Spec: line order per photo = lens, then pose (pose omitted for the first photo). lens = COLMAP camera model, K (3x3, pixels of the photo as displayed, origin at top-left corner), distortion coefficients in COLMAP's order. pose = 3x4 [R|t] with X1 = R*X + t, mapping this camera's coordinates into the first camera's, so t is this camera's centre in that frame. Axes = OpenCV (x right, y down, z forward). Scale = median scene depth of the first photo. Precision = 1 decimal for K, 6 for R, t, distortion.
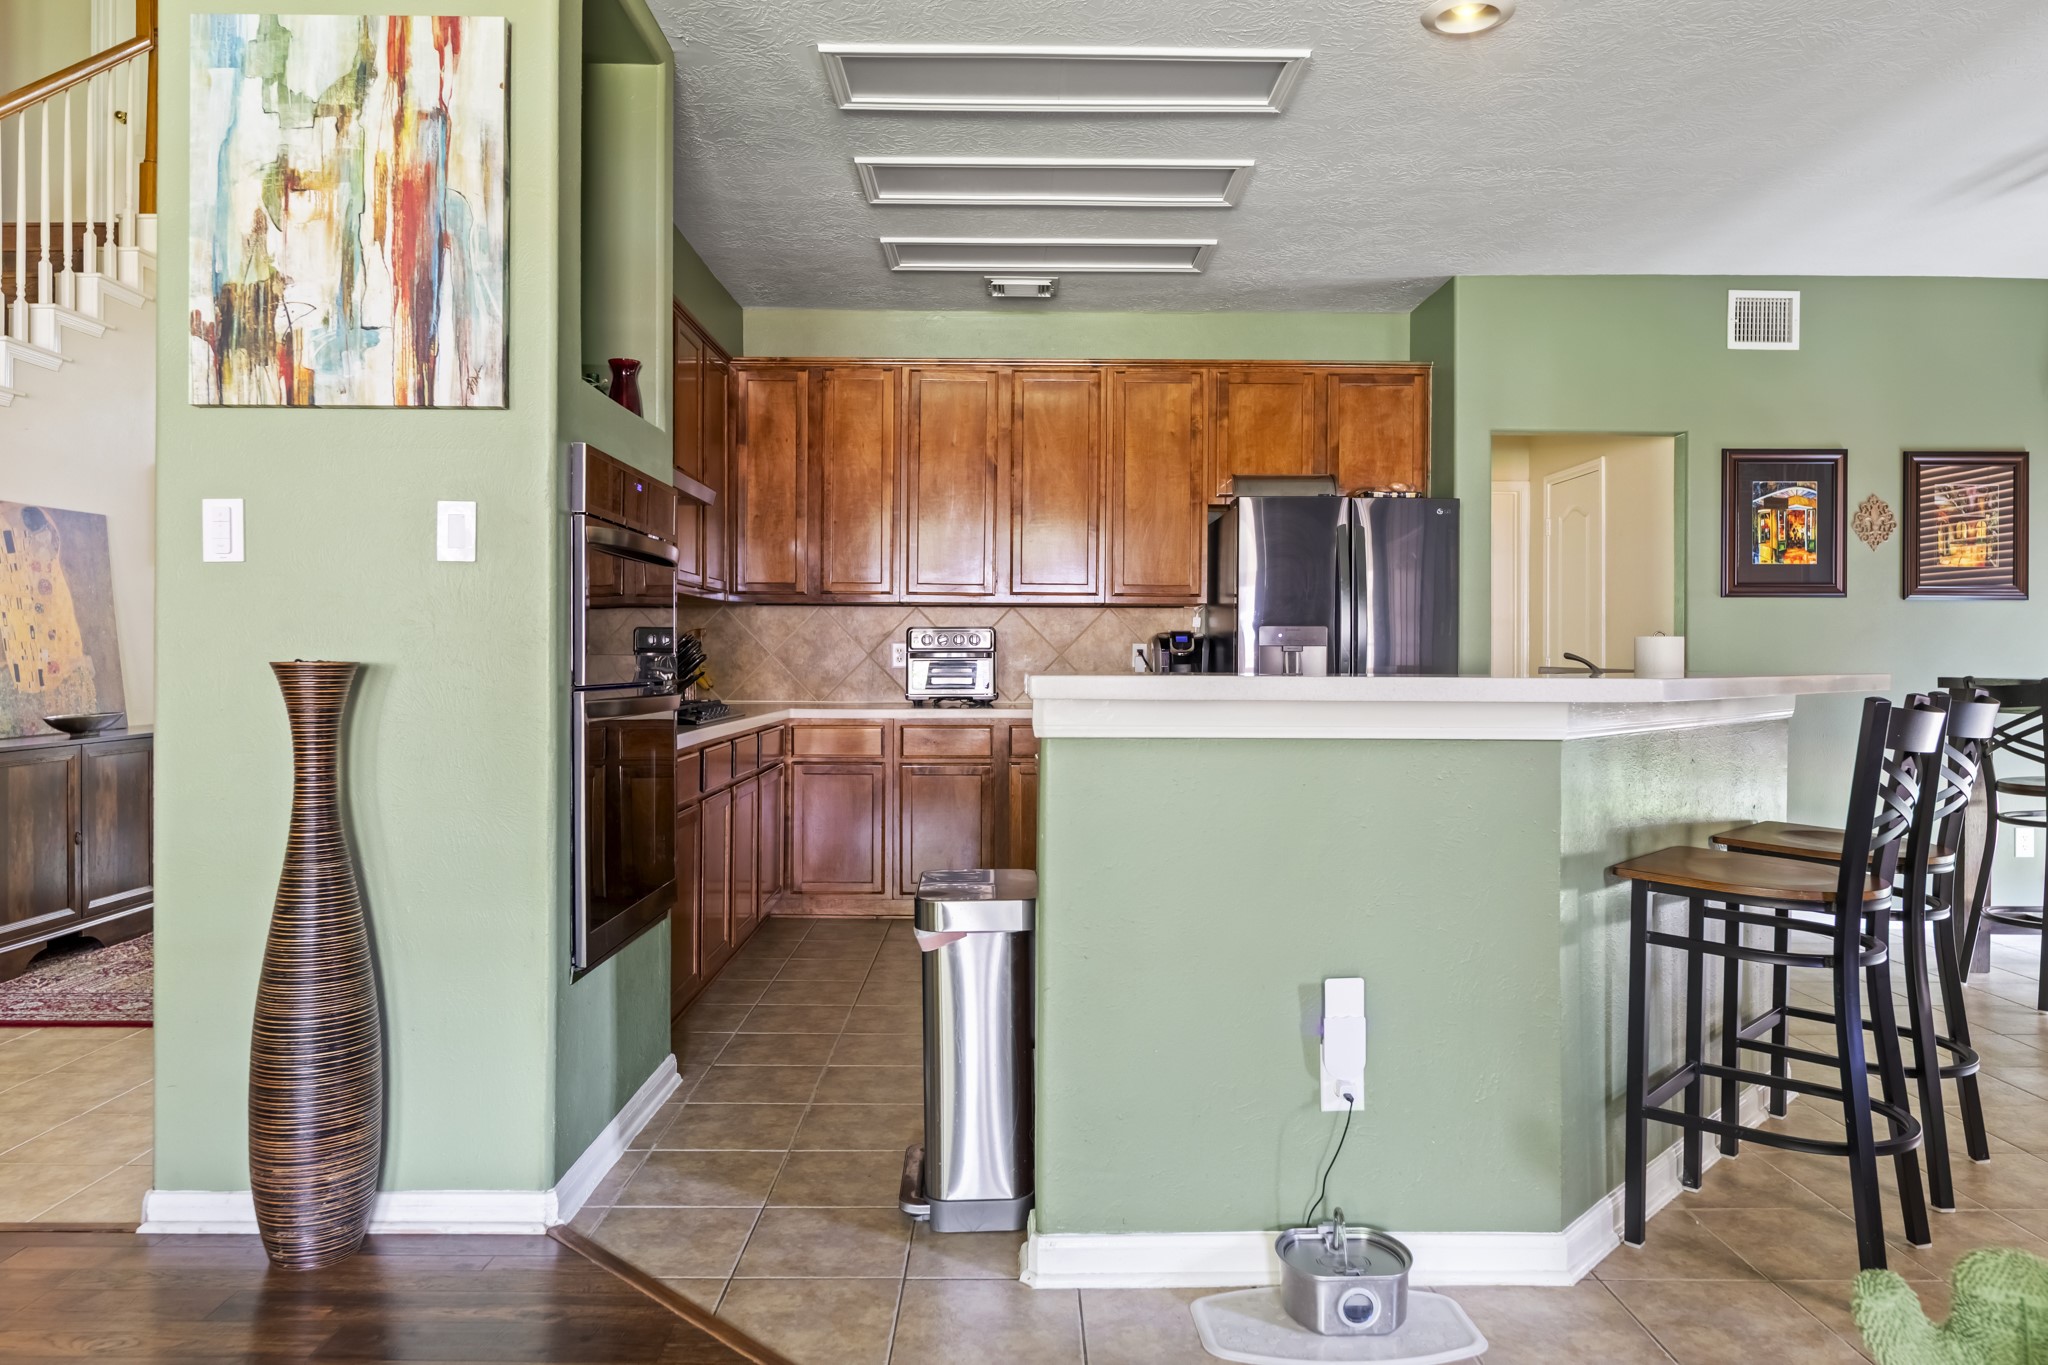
lens RADIAL K [[1326.3, 0, 1007.7], [0, 1326.3, 654.7], [0, 0, 1]] dist [-0.001213, 0.000440]
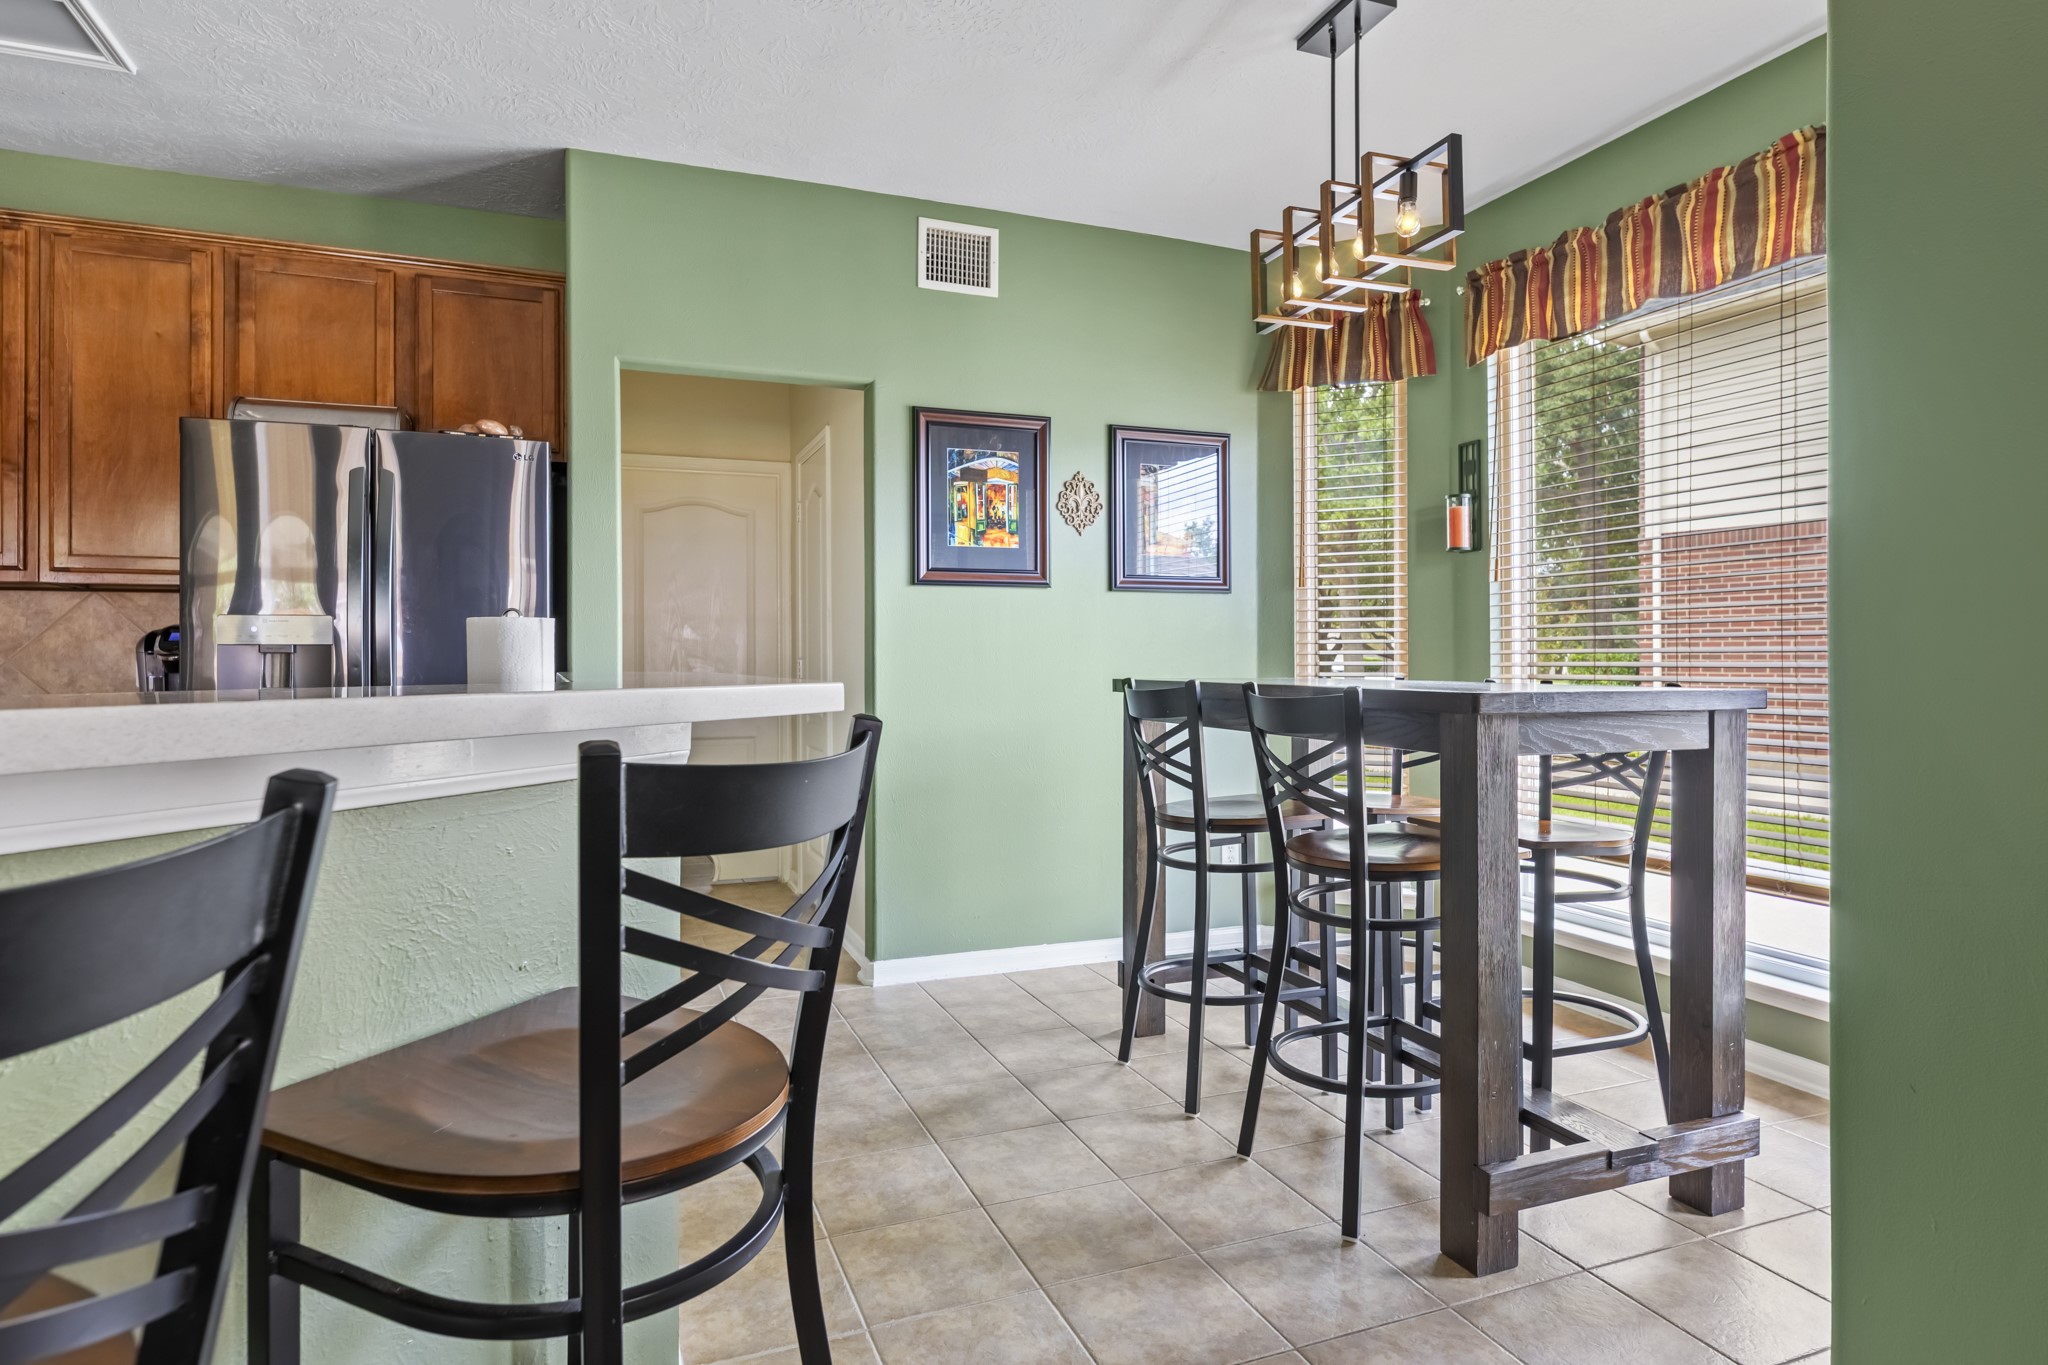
lens RADIAL K [[1103.1, 0, 1022.1], [0, 1103.1, 663.6], [0, 0, 1]] dist [-0.004584, -0.000923]
pose [[0.932758, -0.009726, 0.360373, 0.651172], [0.007938, 0.999948, 0.006441, 0.003282], [-0.360417, -0.003148, 0.932786, 0.611167]]
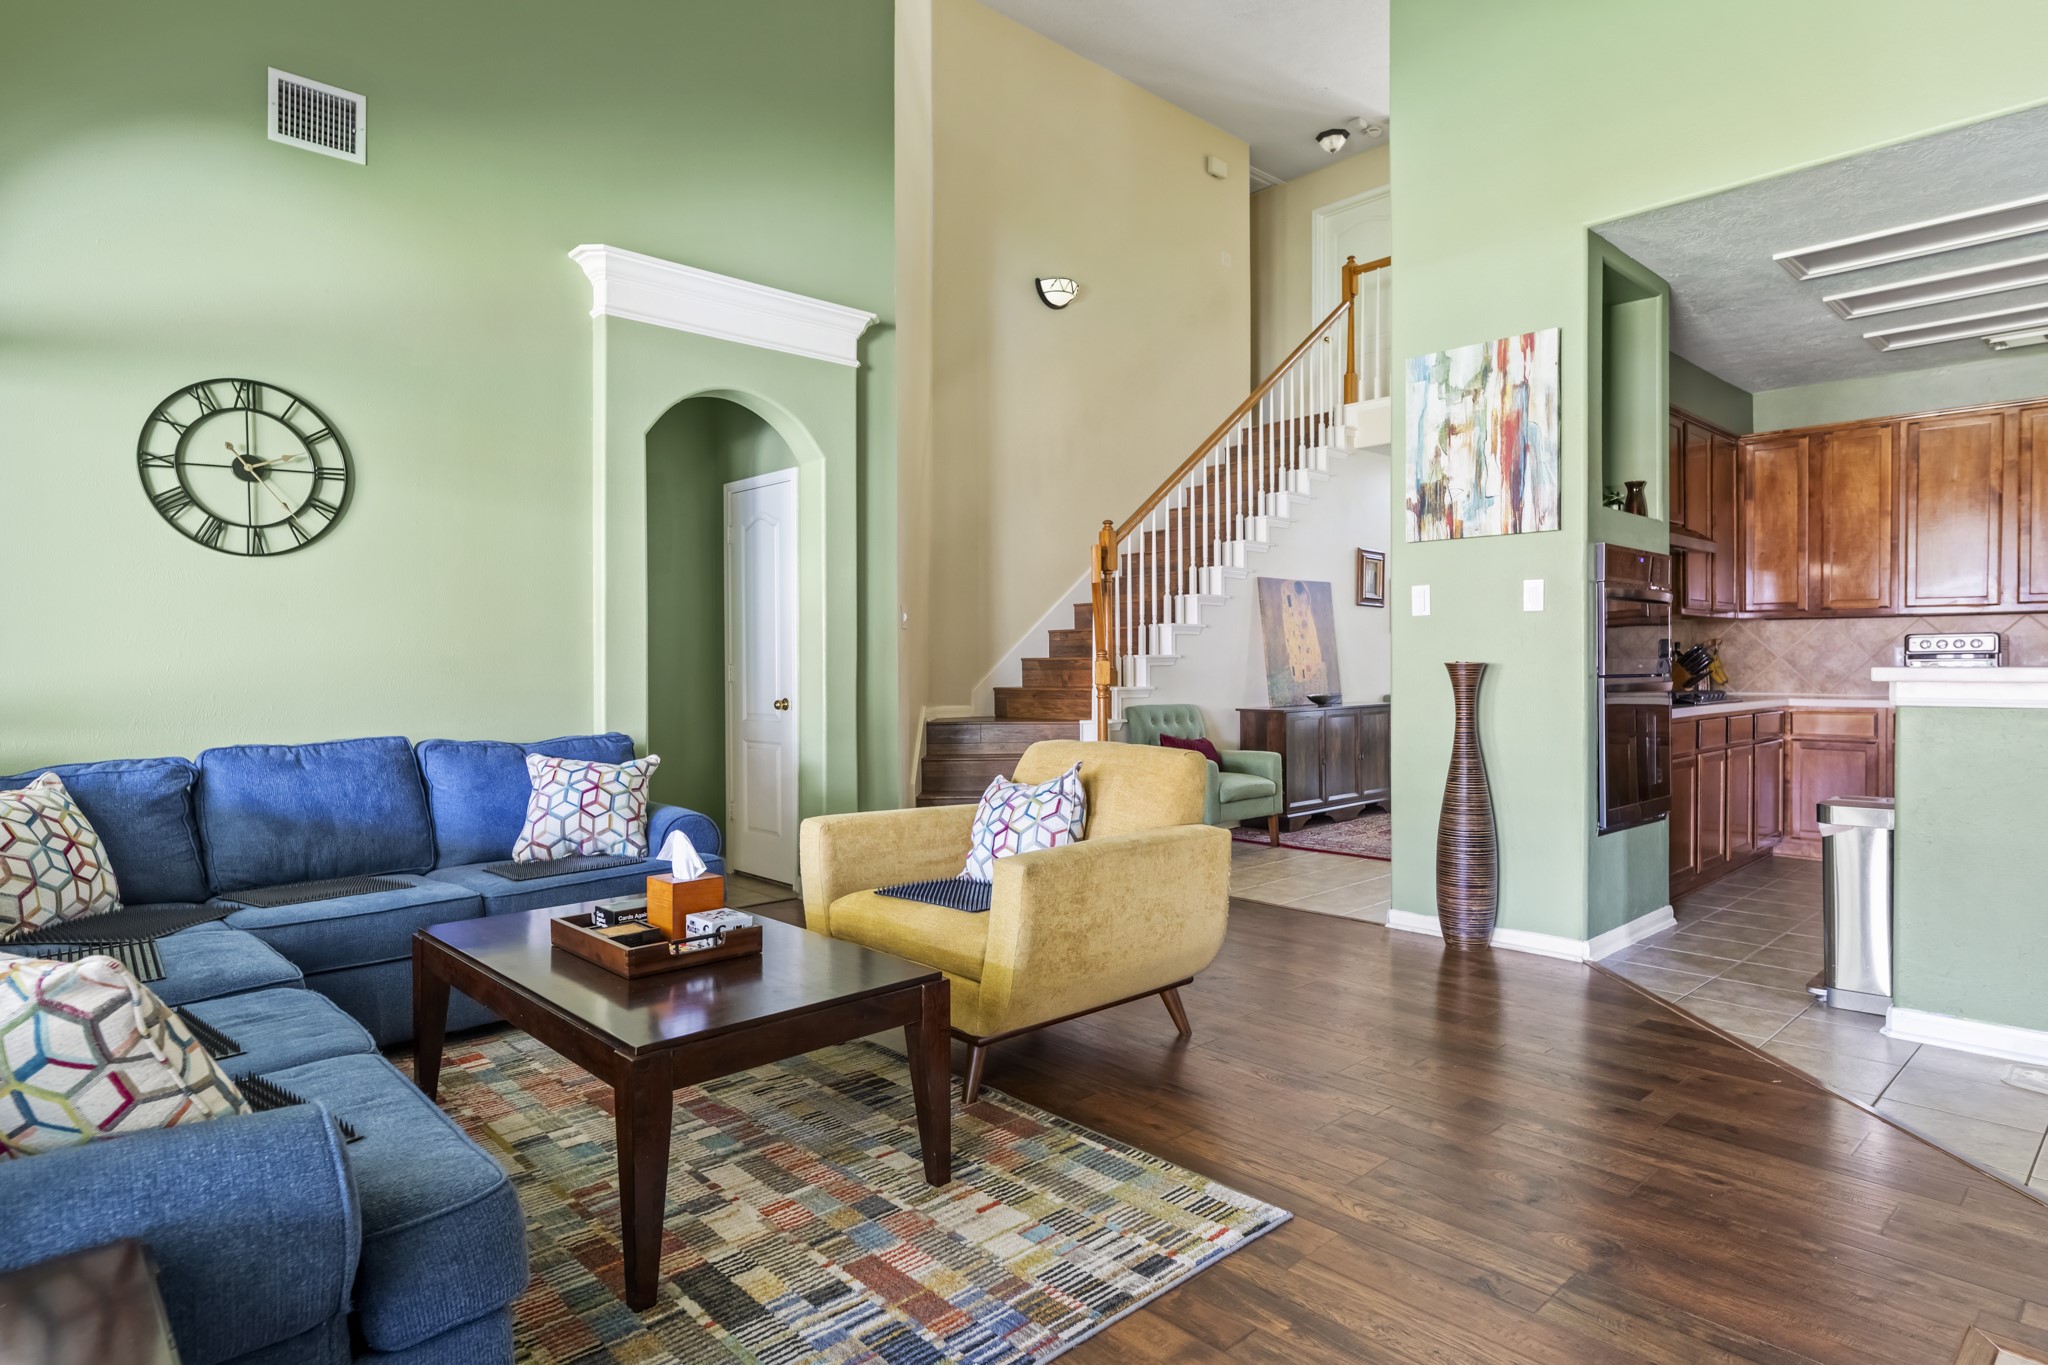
lens RADIAL K [[1133.8, 0, 1021.1], [0, 1133.8, 674.4], [0, 0, 1]] dist [0.001995, -0.000529]
pose [[0.684520, 0.000493, -0.728993, 0.239936], [0.007687, 0.999939, 0.007894, 0.003680], [0.728953, -0.011007, 0.684475, -0.583695]]
